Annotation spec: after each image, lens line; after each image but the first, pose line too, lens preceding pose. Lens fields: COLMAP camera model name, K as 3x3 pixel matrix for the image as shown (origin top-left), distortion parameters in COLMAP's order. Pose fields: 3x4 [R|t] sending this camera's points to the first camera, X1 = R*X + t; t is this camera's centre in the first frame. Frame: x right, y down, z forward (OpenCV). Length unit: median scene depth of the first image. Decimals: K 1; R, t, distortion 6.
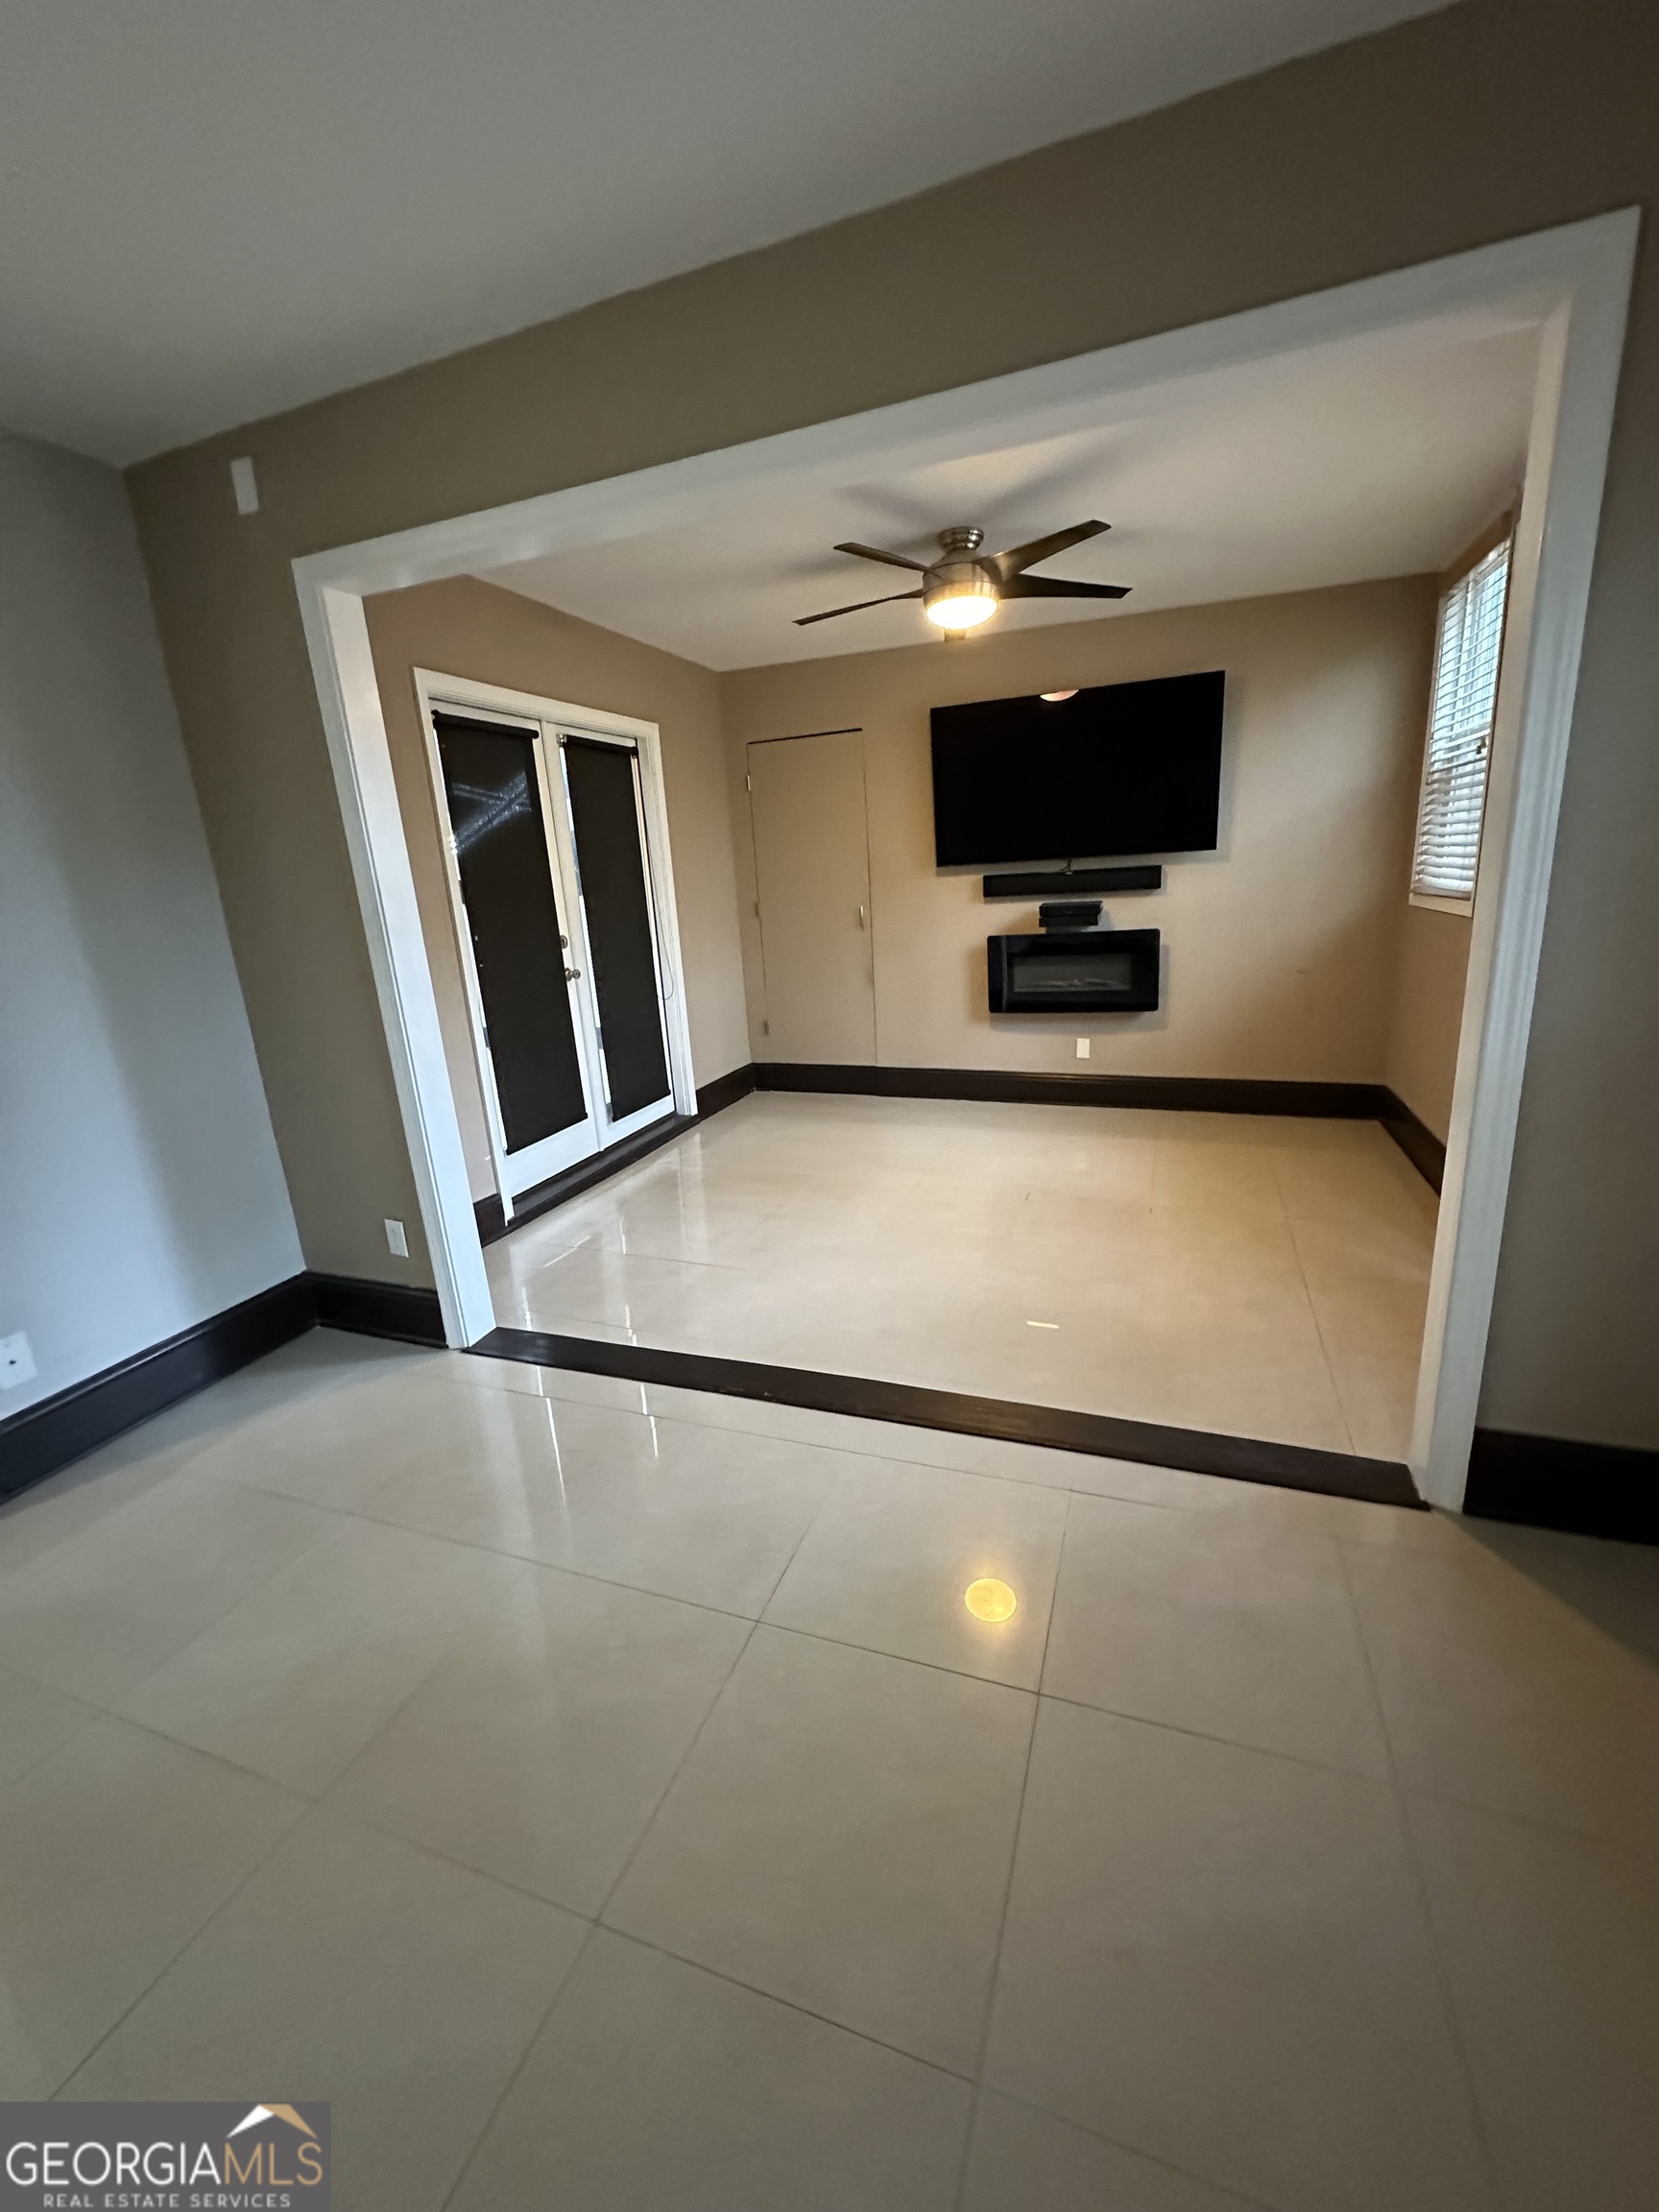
lens RADIAL K [[884.0, 0, 821.6], [0, 884.0, 1106.0], [0, 0, 1]] dist [-0.004085, 0.000681]
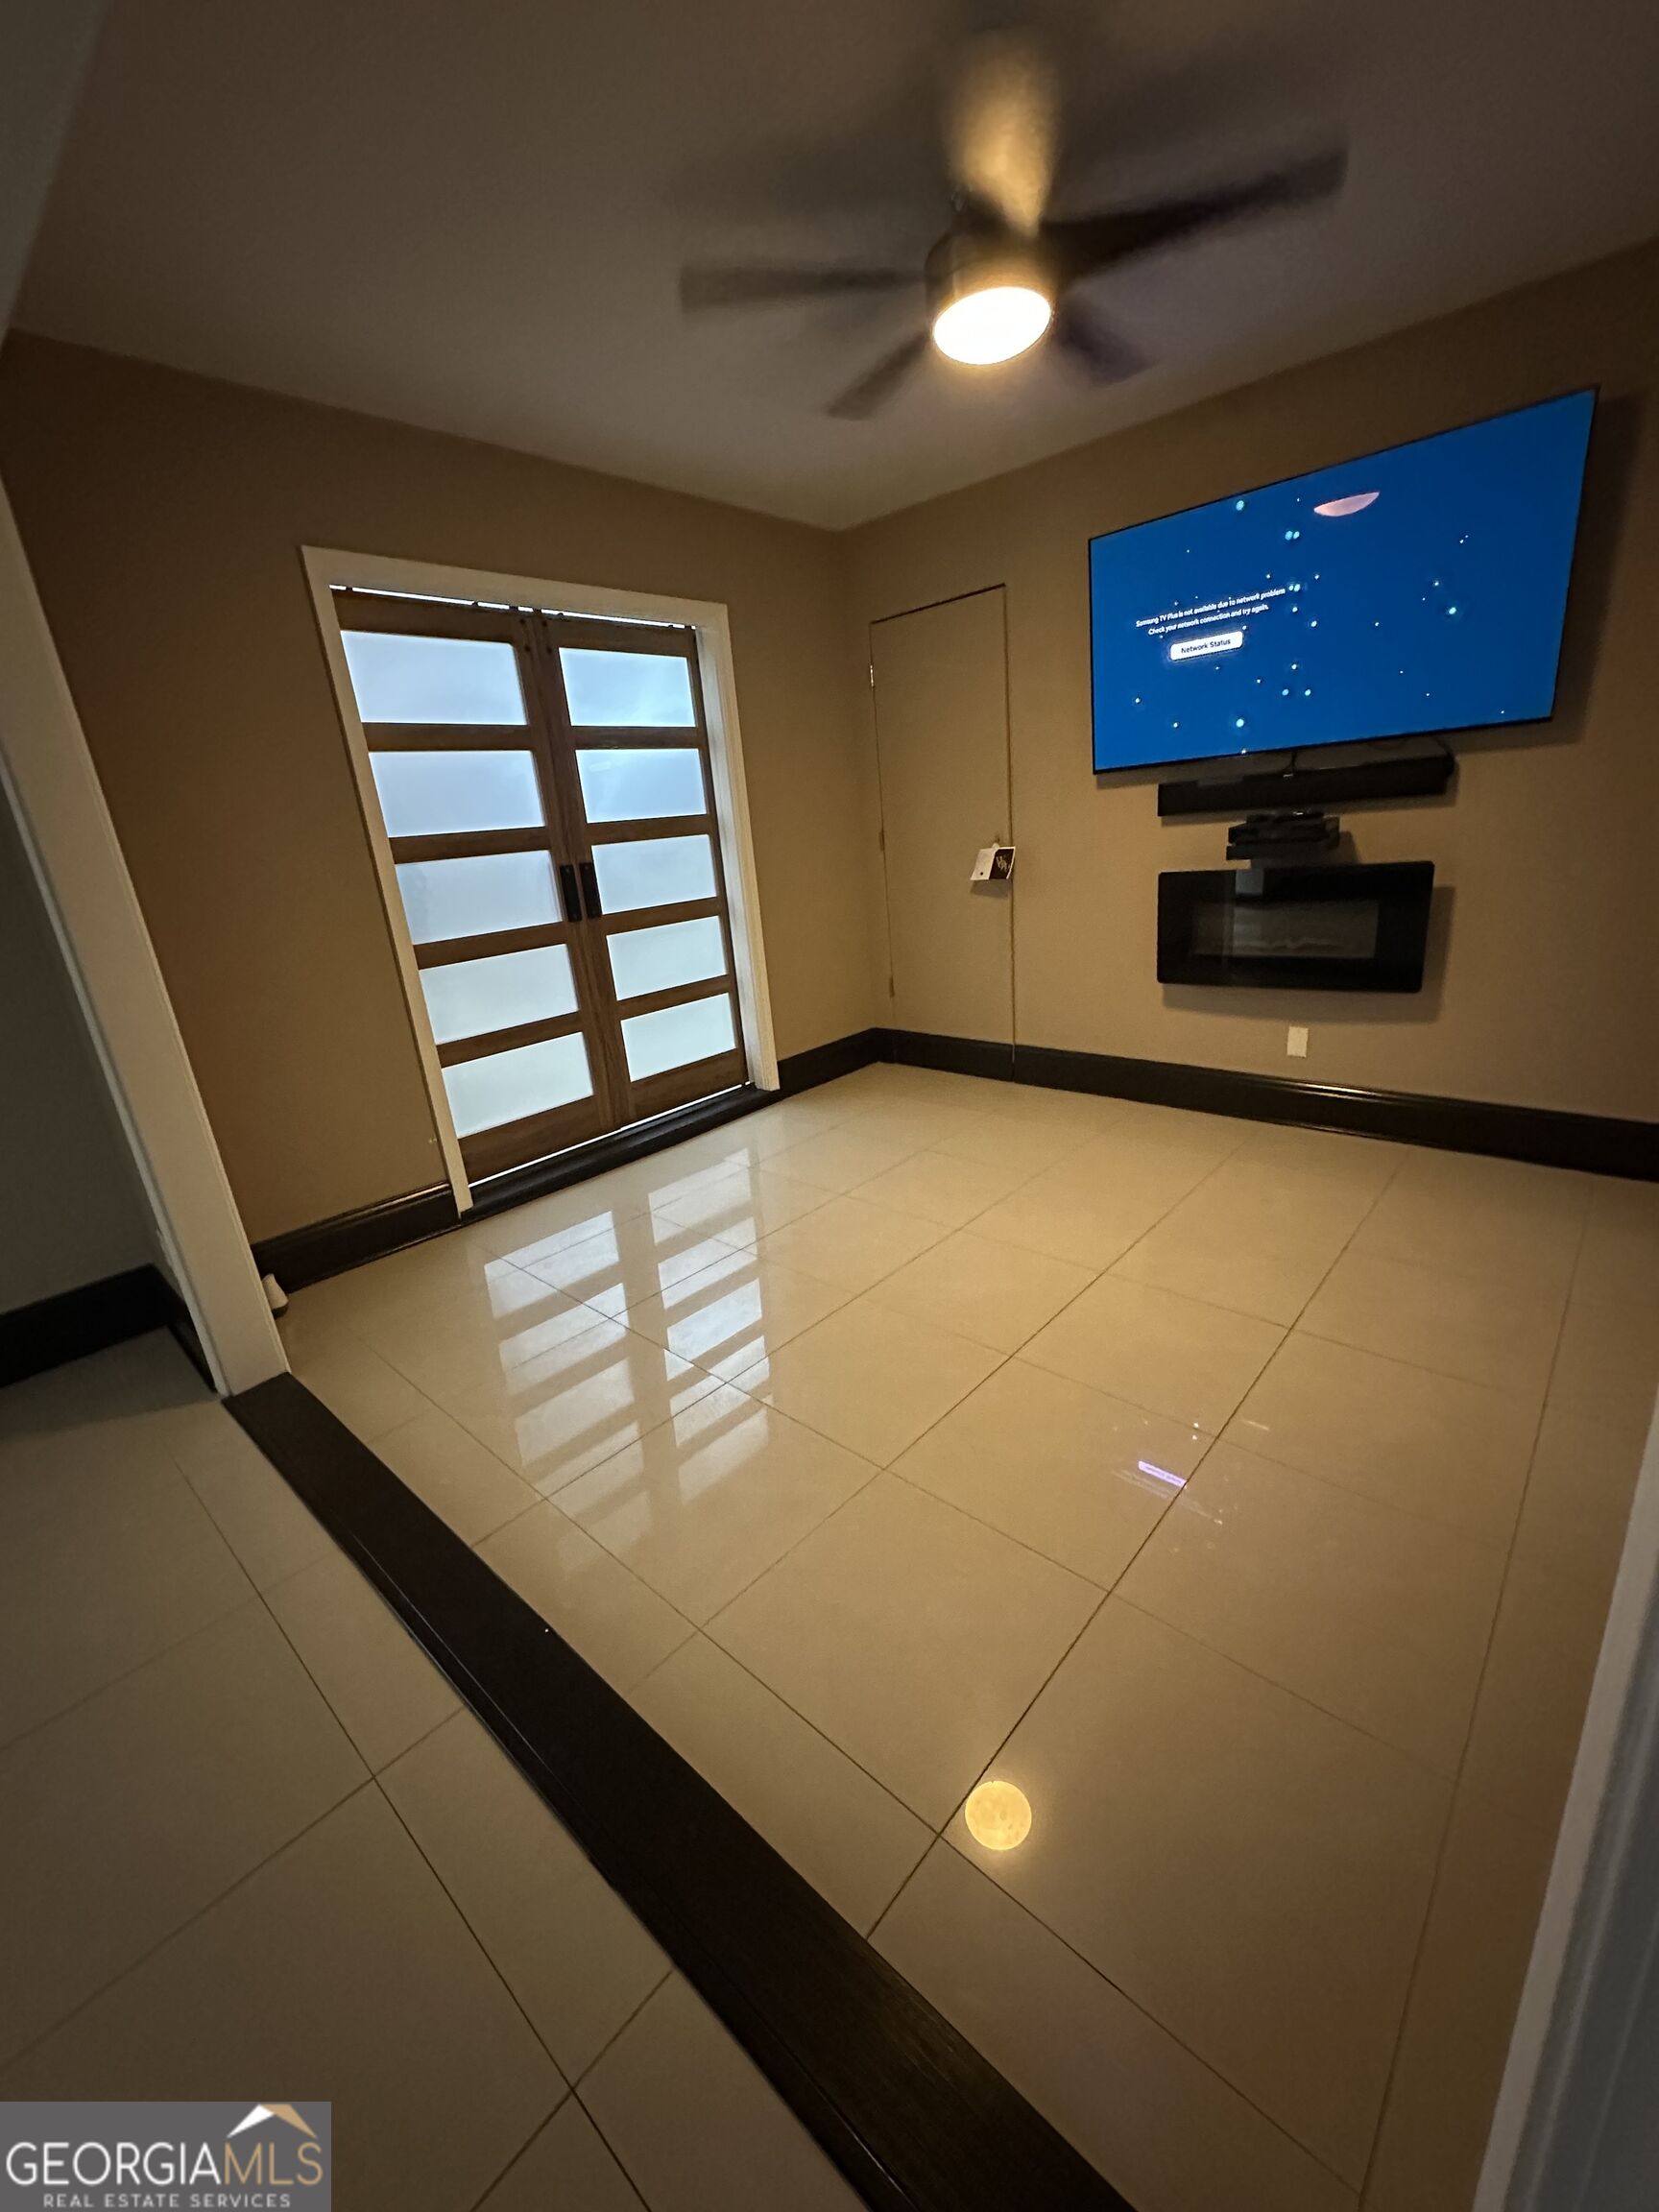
lens RADIAL K [[884.0, 0, 821.1], [0, 884.0, 1104.7], [0, 0, 1]] dist [-0.004085, 0.000681]
pose [[0.933243, 0.087222, -0.348497, 0.198799], [-0.061203, 0.994499, 0.085007, -0.053233], [0.353994, -0.058003, 0.933447, 0.243112]]
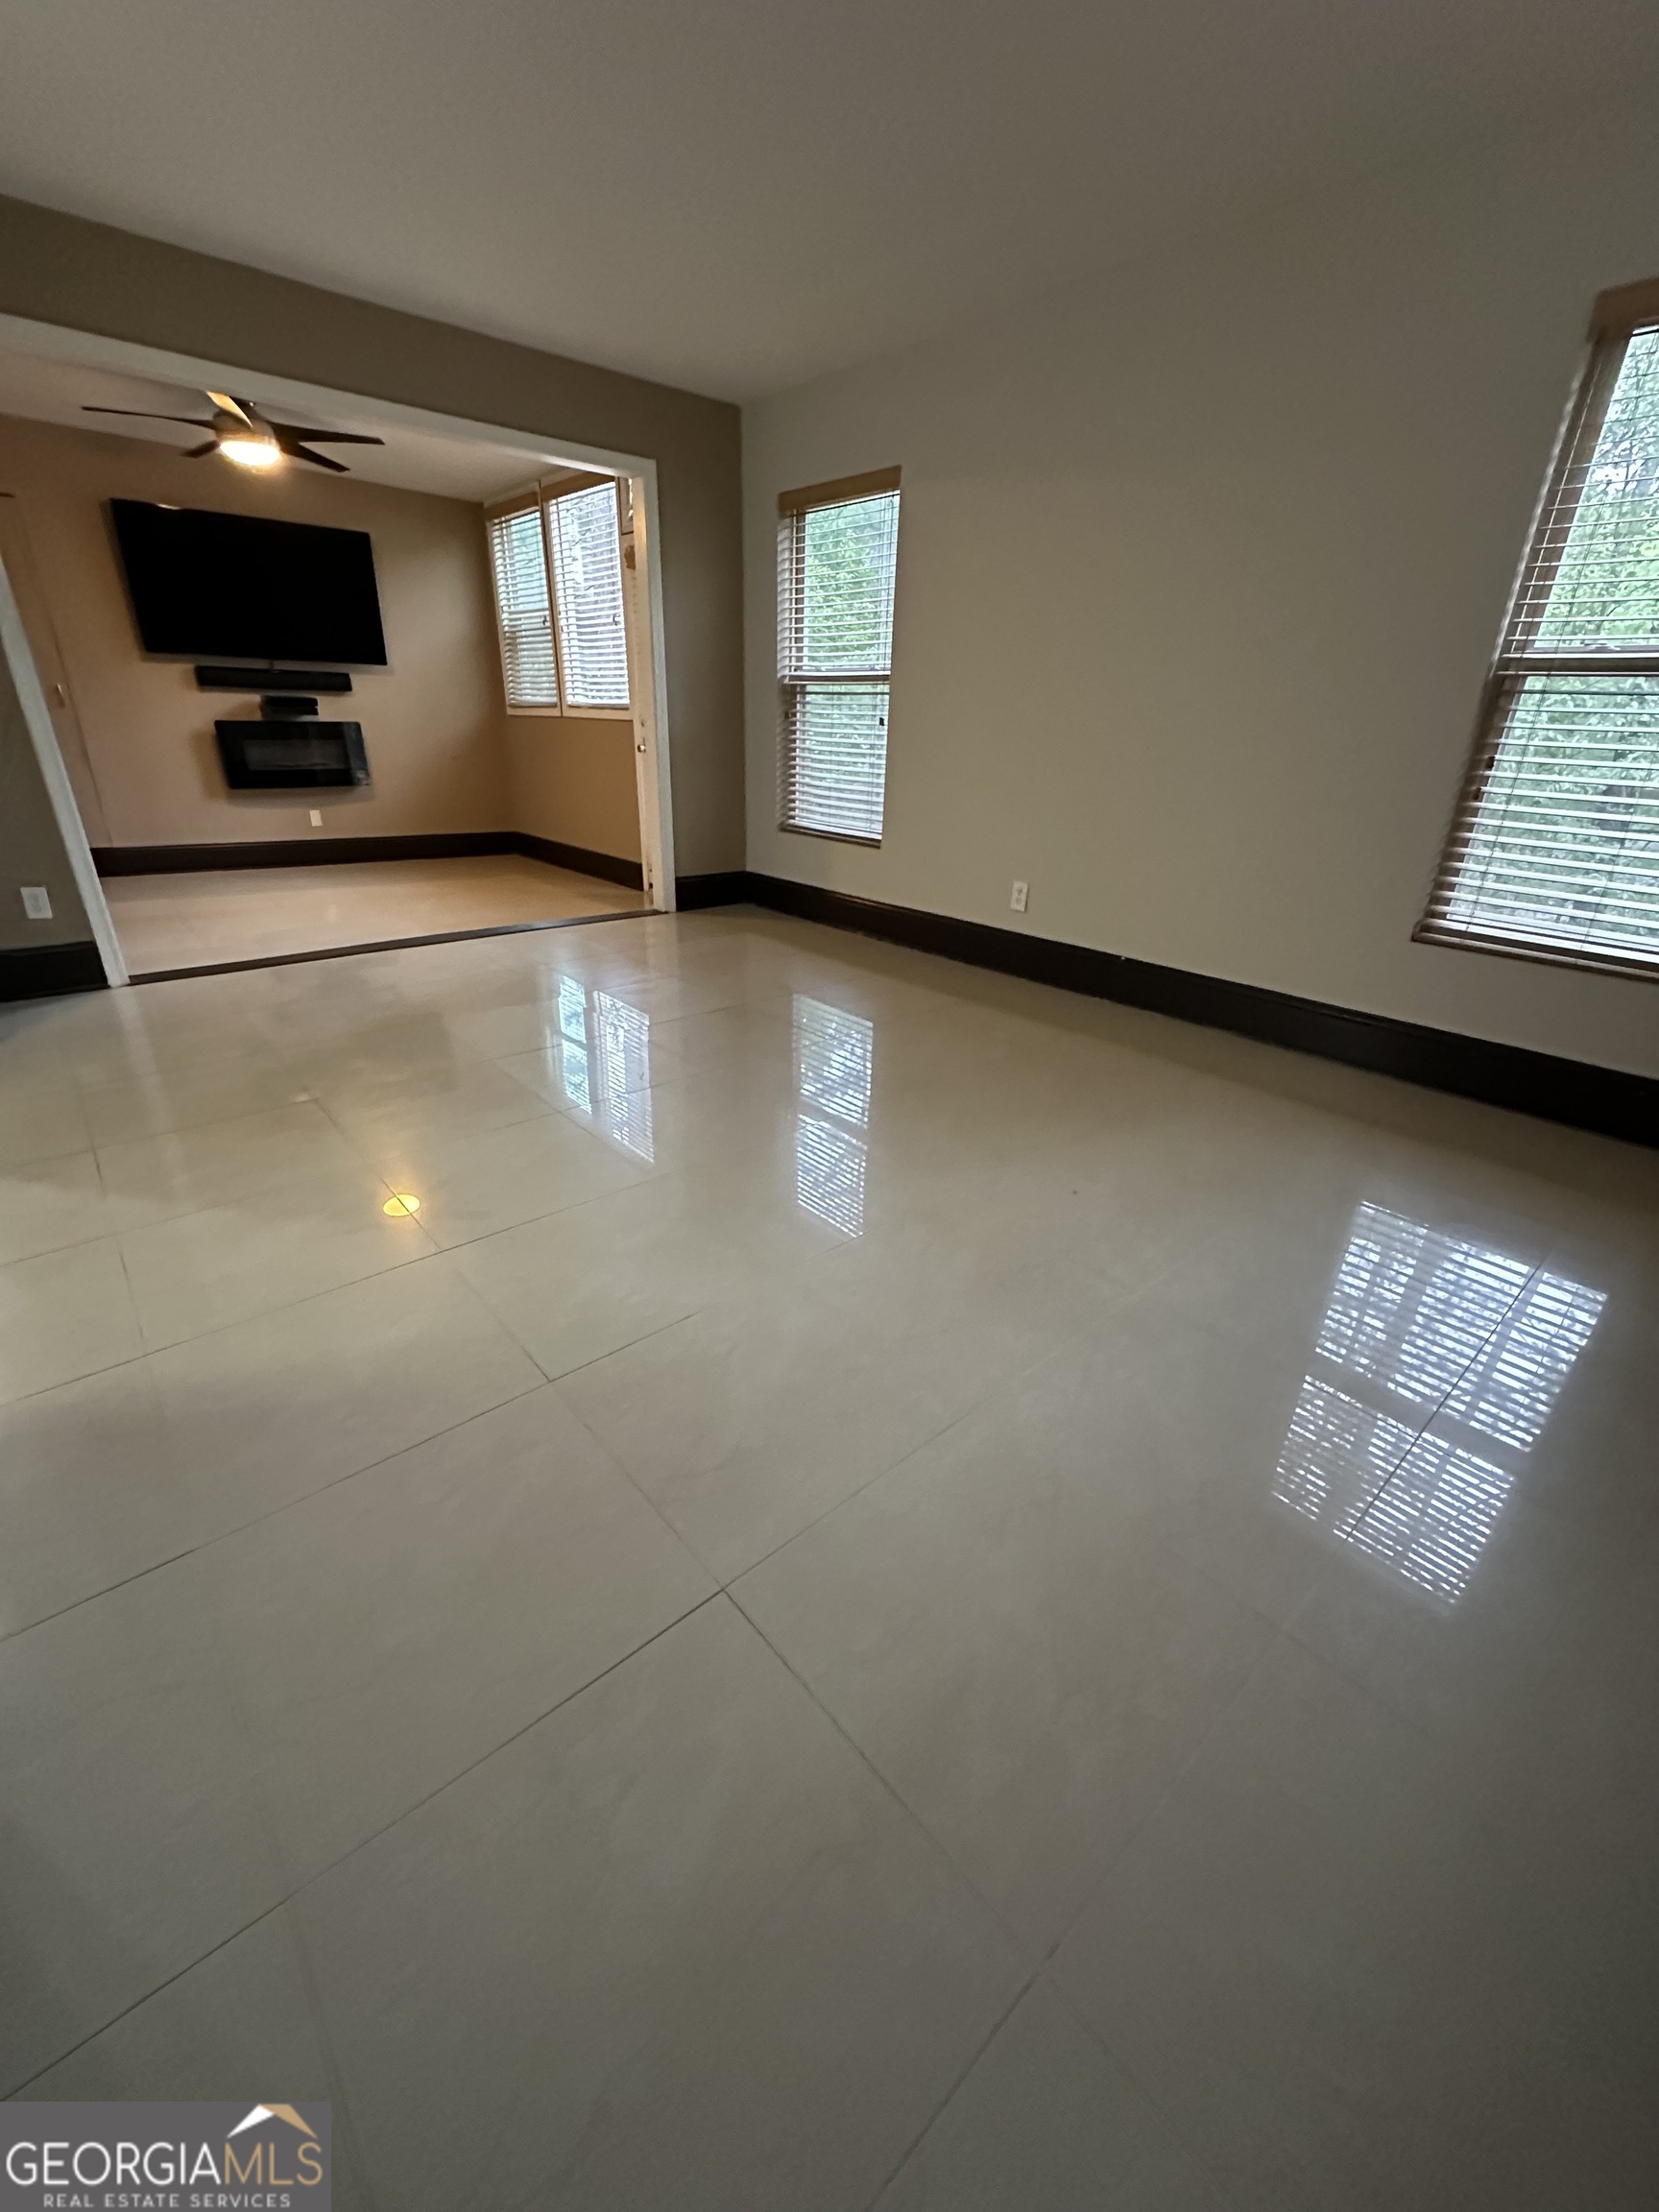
lens RADIAL K [[884.0, 0, 830.0], [0, 884.0, 1089.7], [0, 0, 1]] dist [-0.004085, 0.000681]
pose [[0.472295, -0.272849, 0.838147, -0.552158], [0.167451, 0.961341, 0.218595, 0.164519], [-0.865389, 0.037107, 0.499725, -0.290490]]
